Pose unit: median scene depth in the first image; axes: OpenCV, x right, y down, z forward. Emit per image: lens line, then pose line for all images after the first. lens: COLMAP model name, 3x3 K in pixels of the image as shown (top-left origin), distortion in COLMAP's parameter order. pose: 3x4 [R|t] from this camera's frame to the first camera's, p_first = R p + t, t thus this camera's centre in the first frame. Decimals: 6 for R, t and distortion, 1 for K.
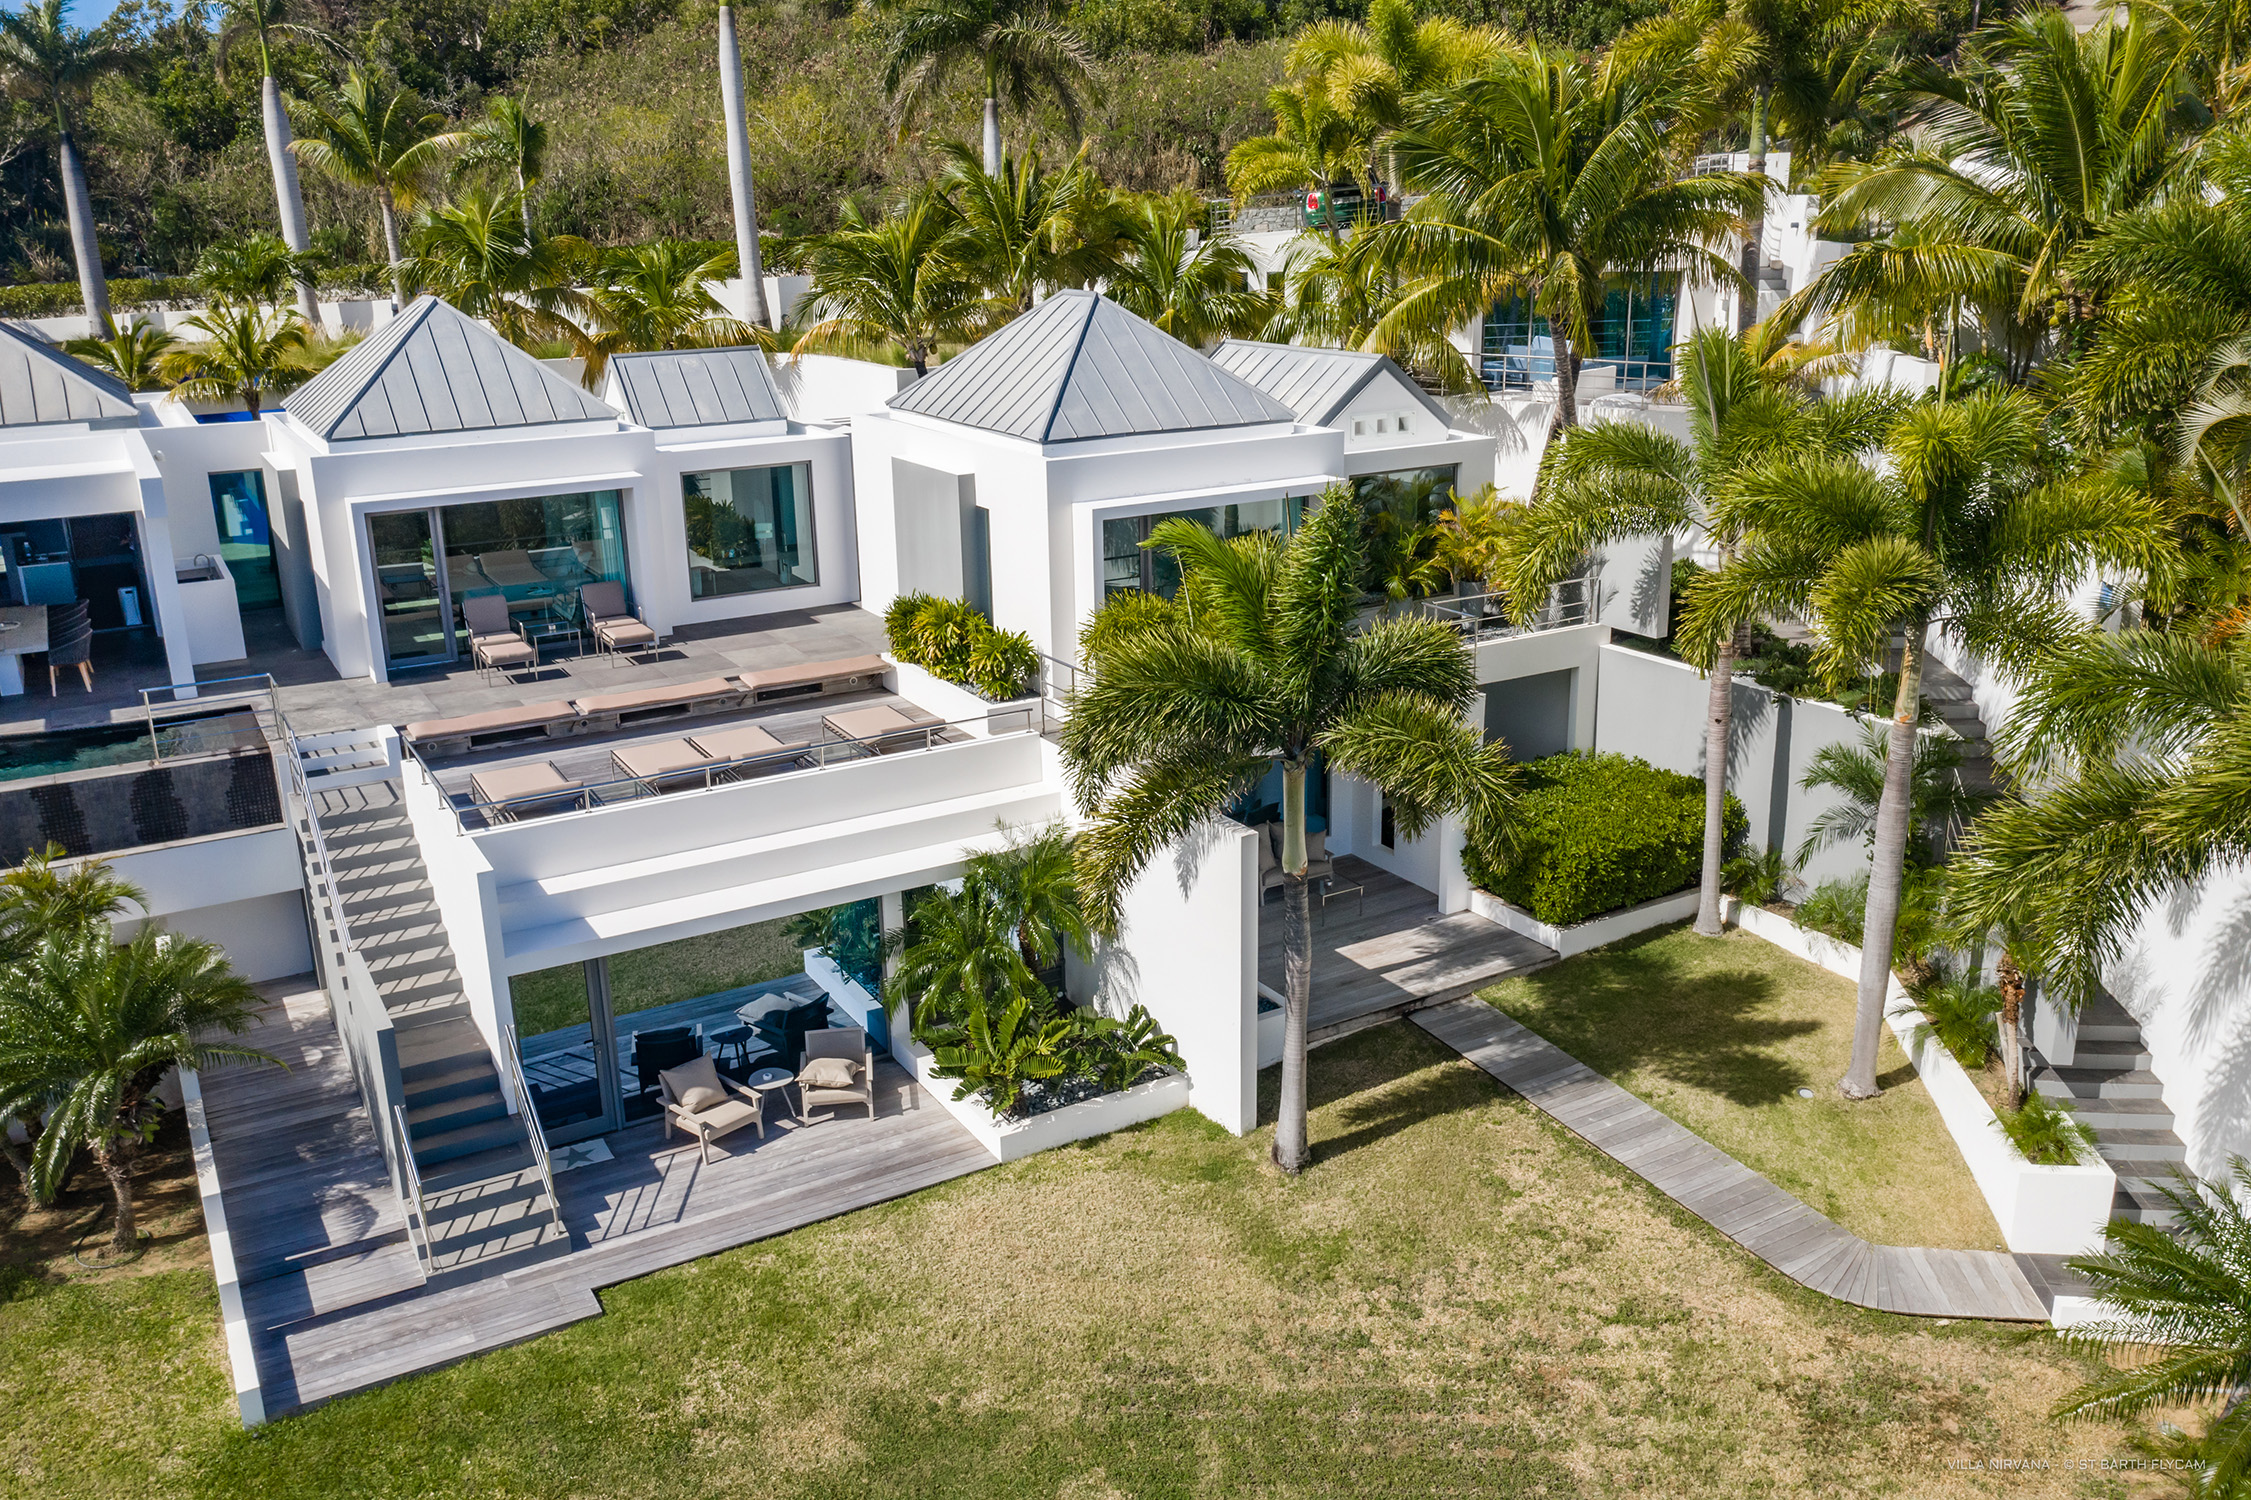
lens RADIAL K [[1775.3, 0, 1125.5], [0, 1775.3, 750.0], [0, 0, 1]] dist [-0.013101, -0.002562]
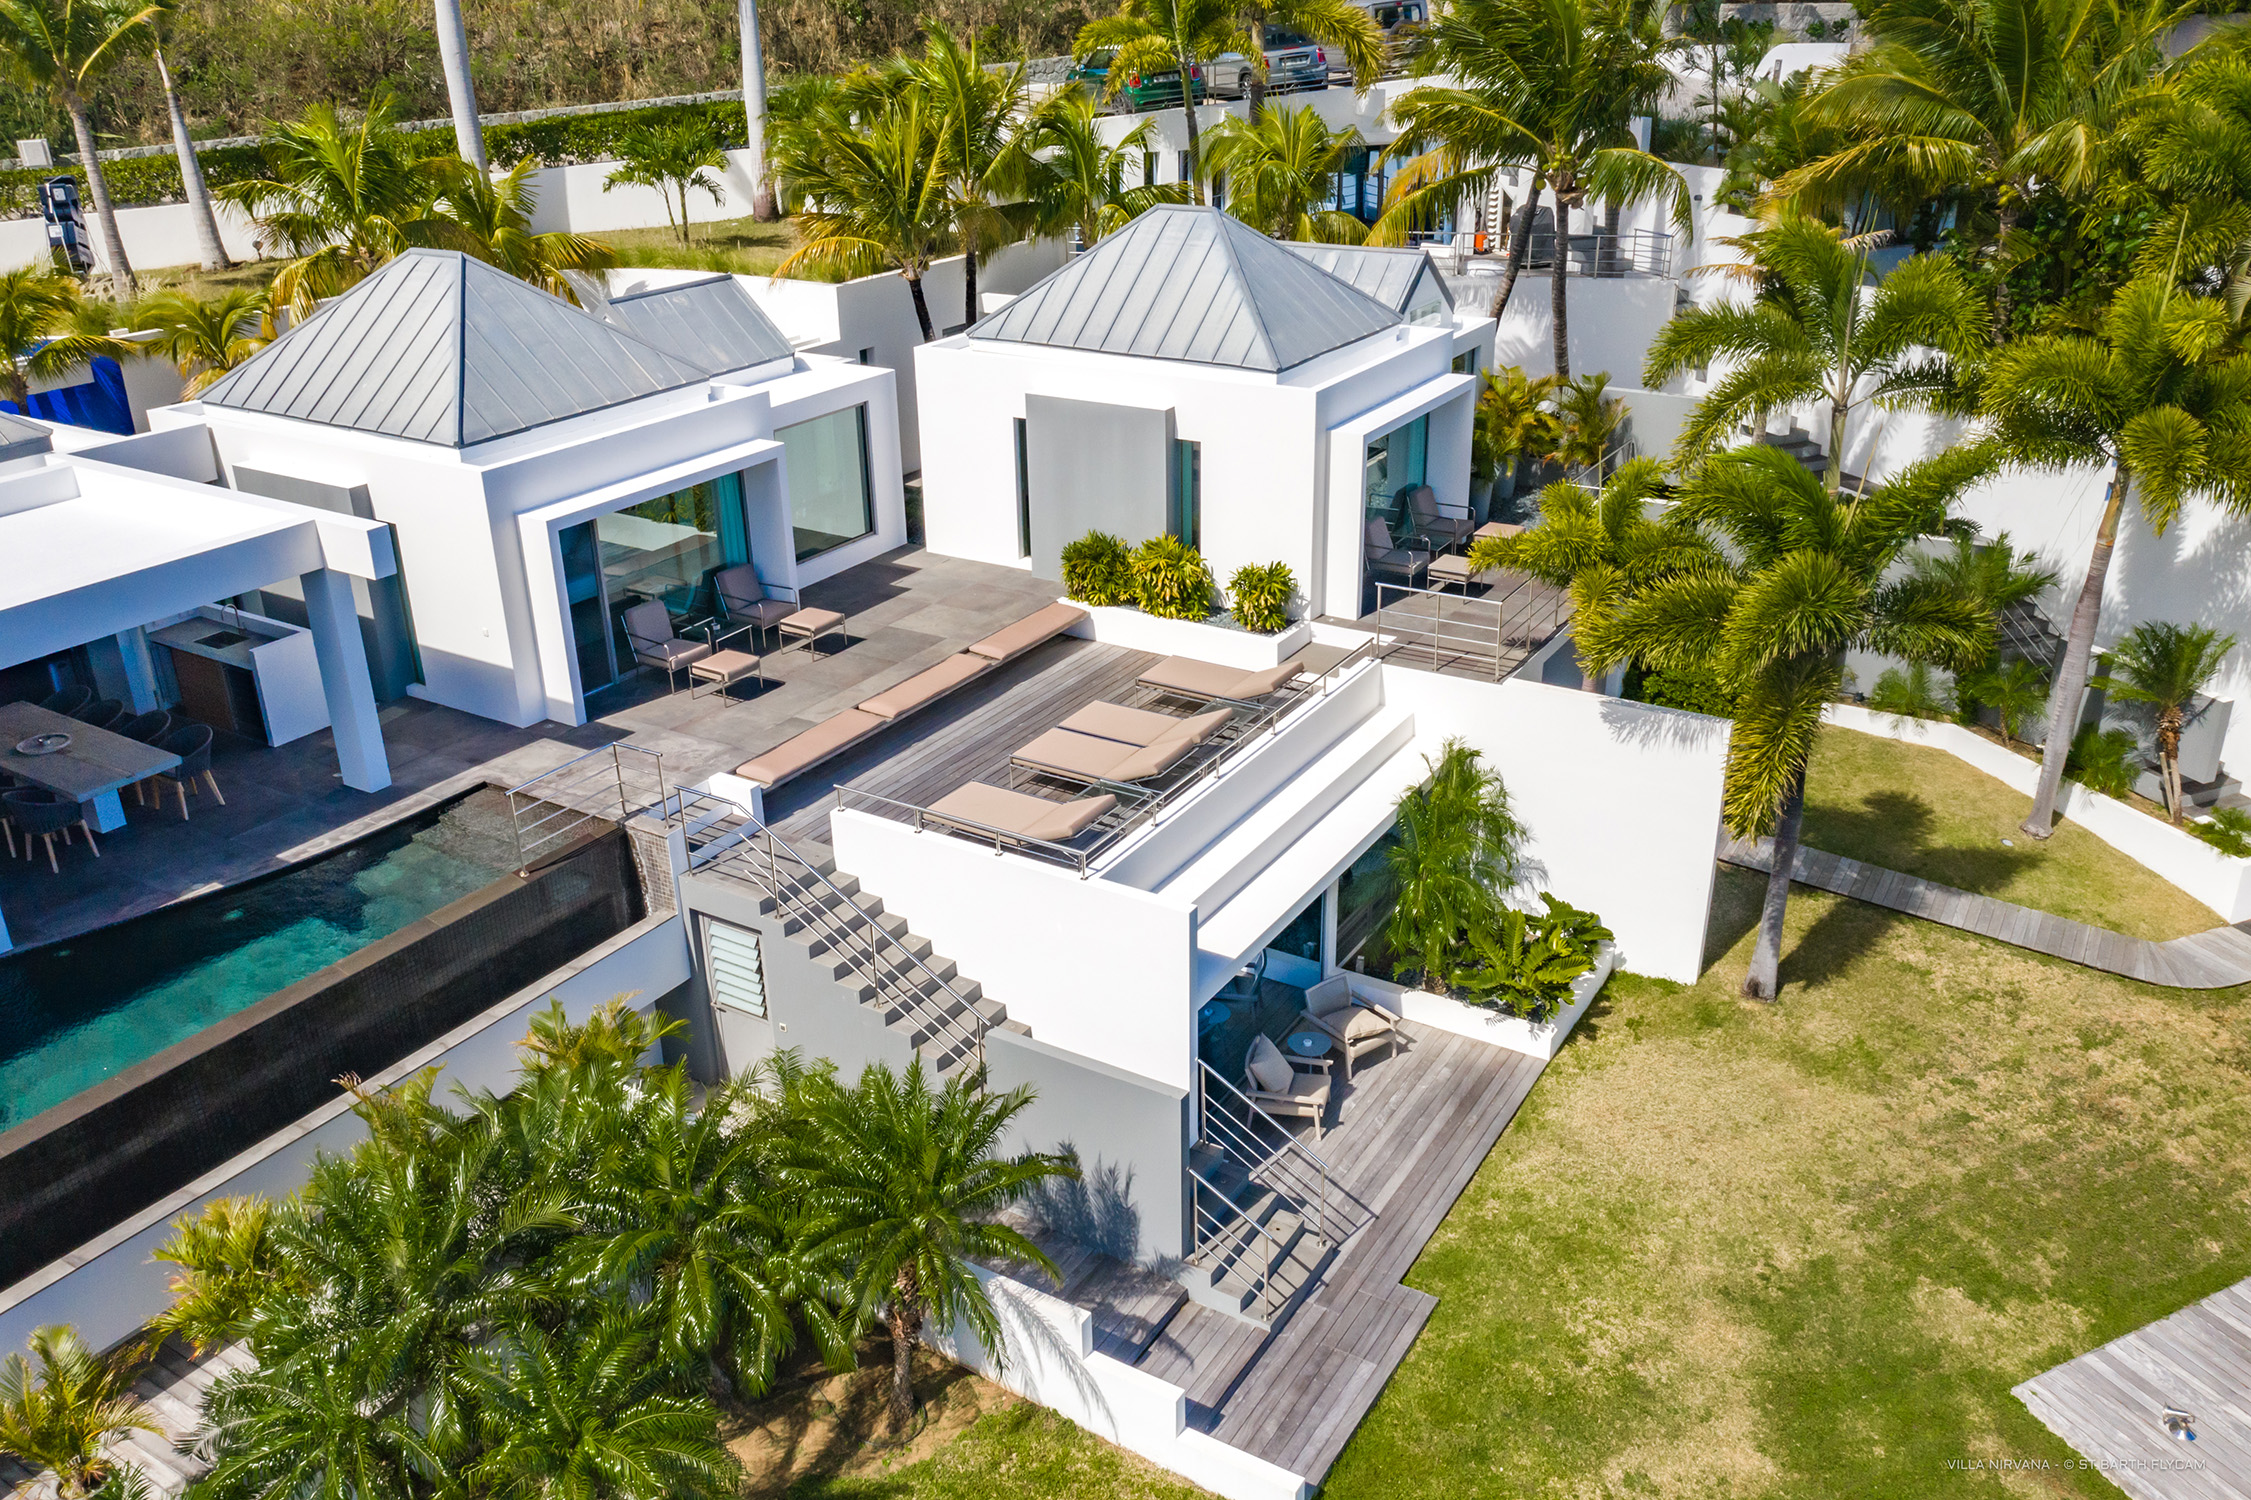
lens RADIAL K [[1751.3, 0, 1125.5], [0, 1751.3, 750.0], [0, 0, 1]] dist [-0.012818, -0.004860]
pose [[0.883772, -0.190807, 0.427246, -0.695468], [0.143942, 0.979666, 0.139768, -0.135732], [-0.445227, -0.062025, 0.893267, 0.166900]]
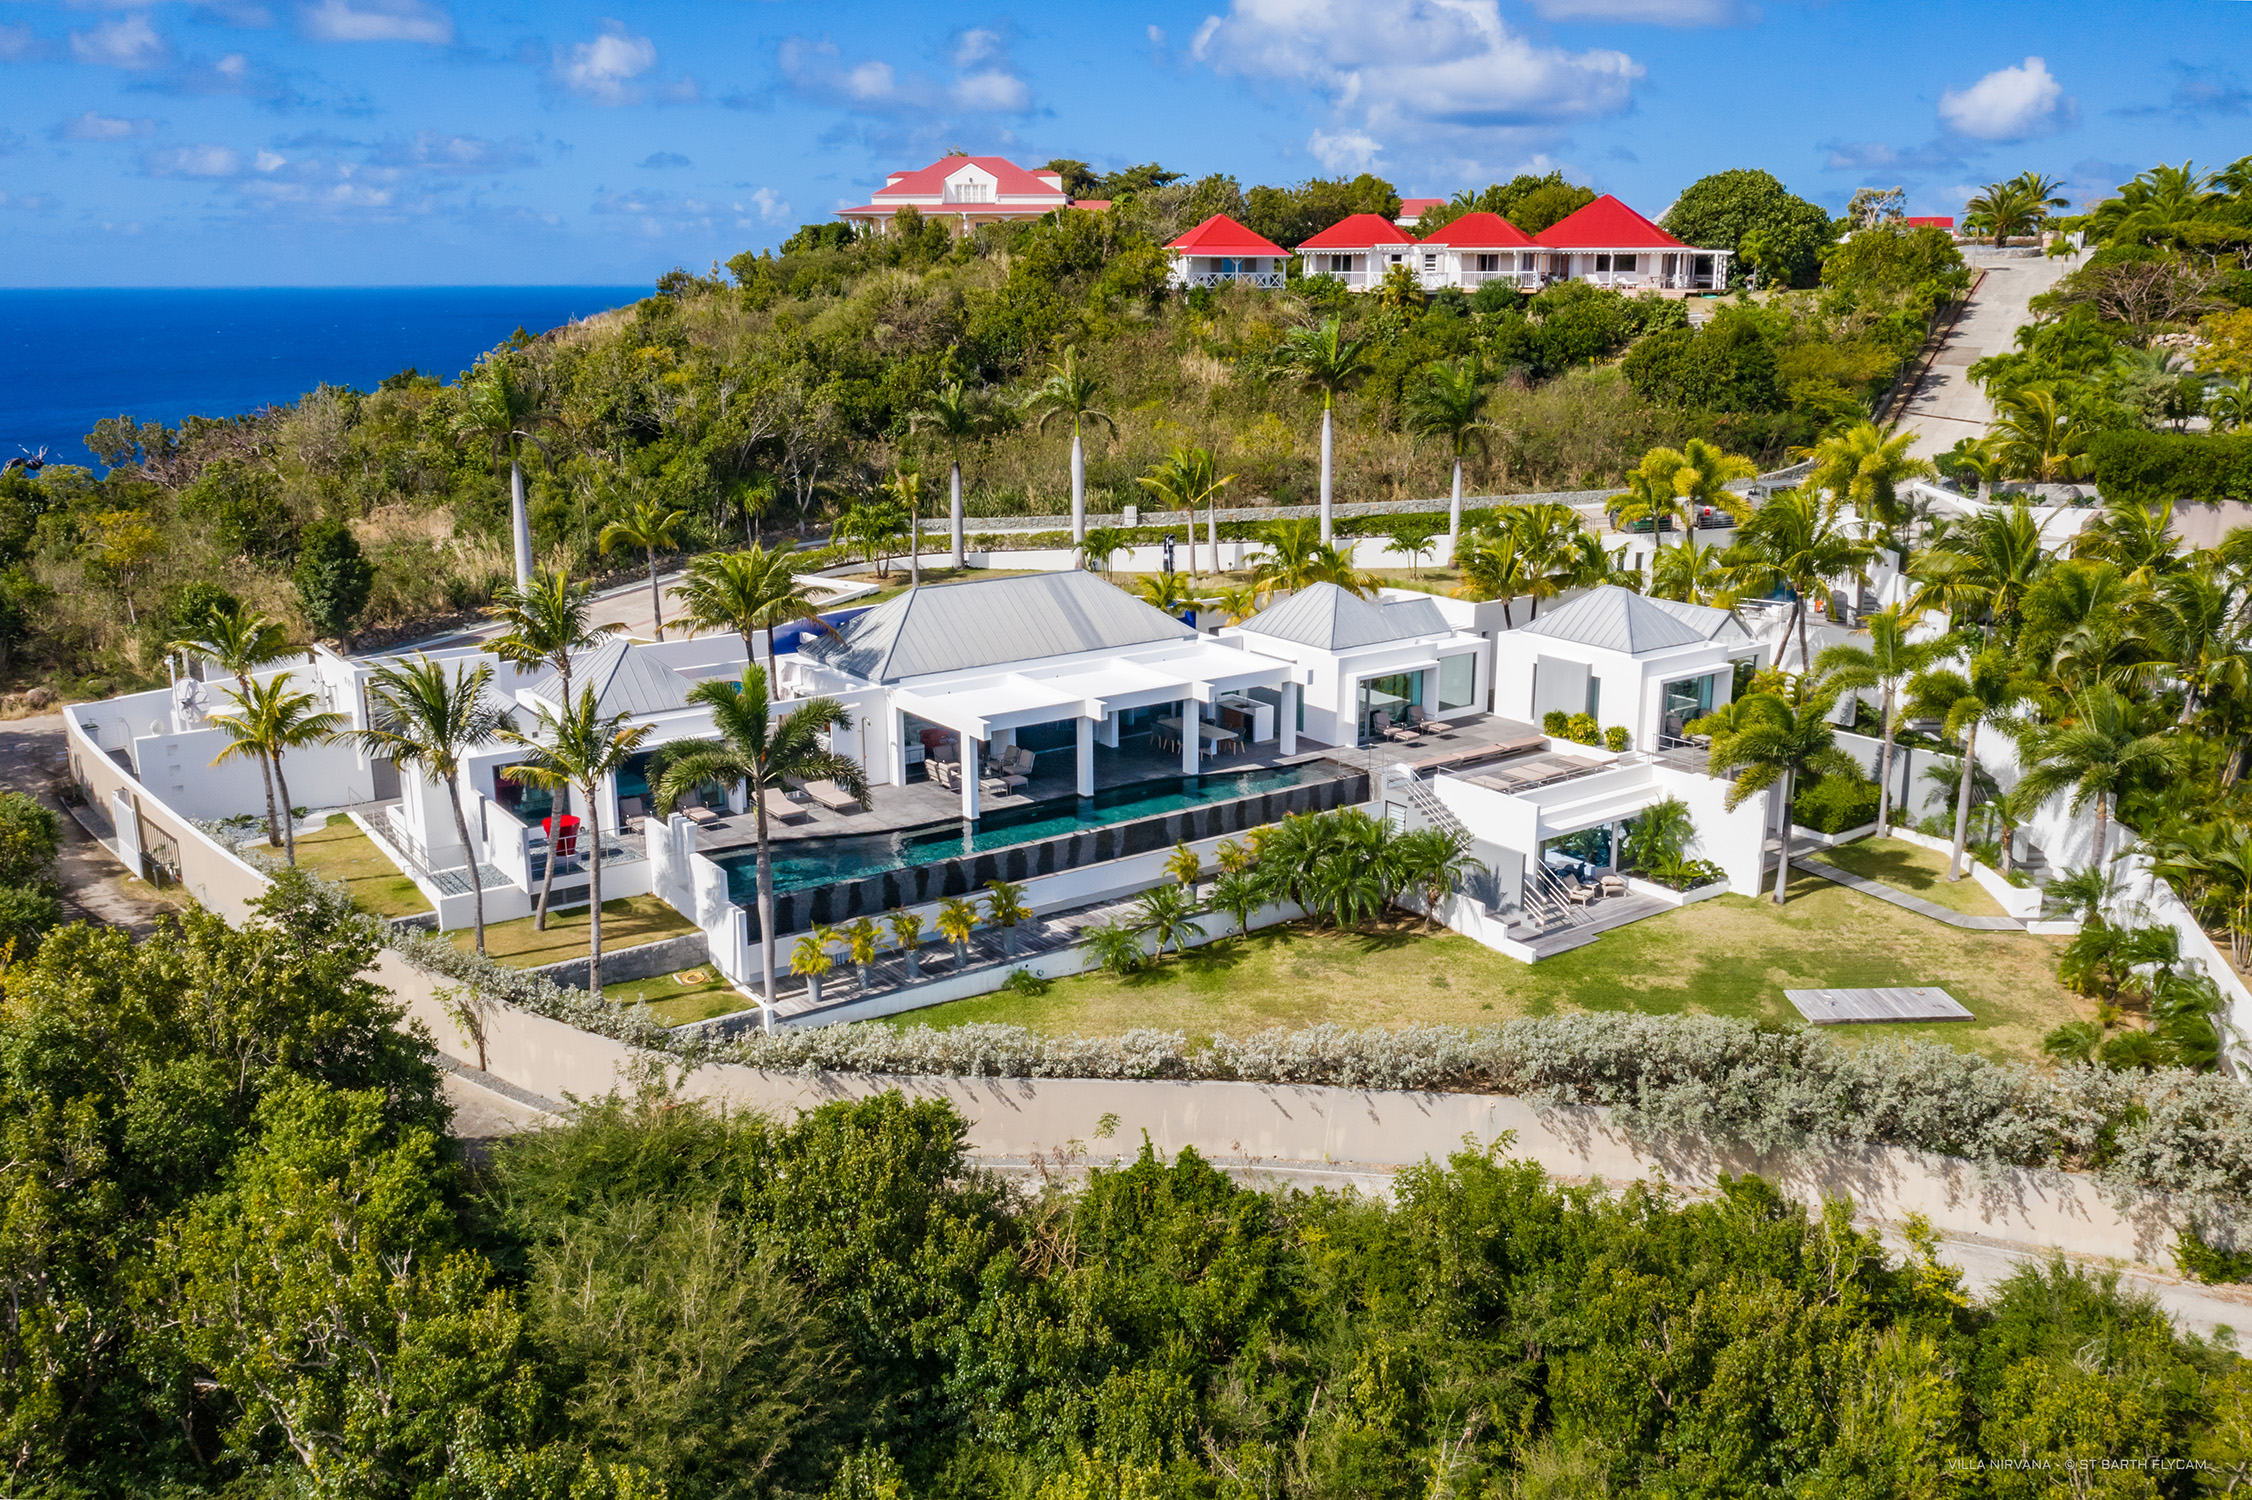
lens RADIAL K [[1795.4, 0, 1126.0], [0, 1795.4, 750.0], [0, 0, 1]] dist [-0.016427, 0.006200]
pose [[0.995664, -0.009586, 0.092530, -1.224767], [0.013955, 0.998812, -0.046684, 0.096352], [-0.091973, 0.047773, 0.994615, -1.835470]]
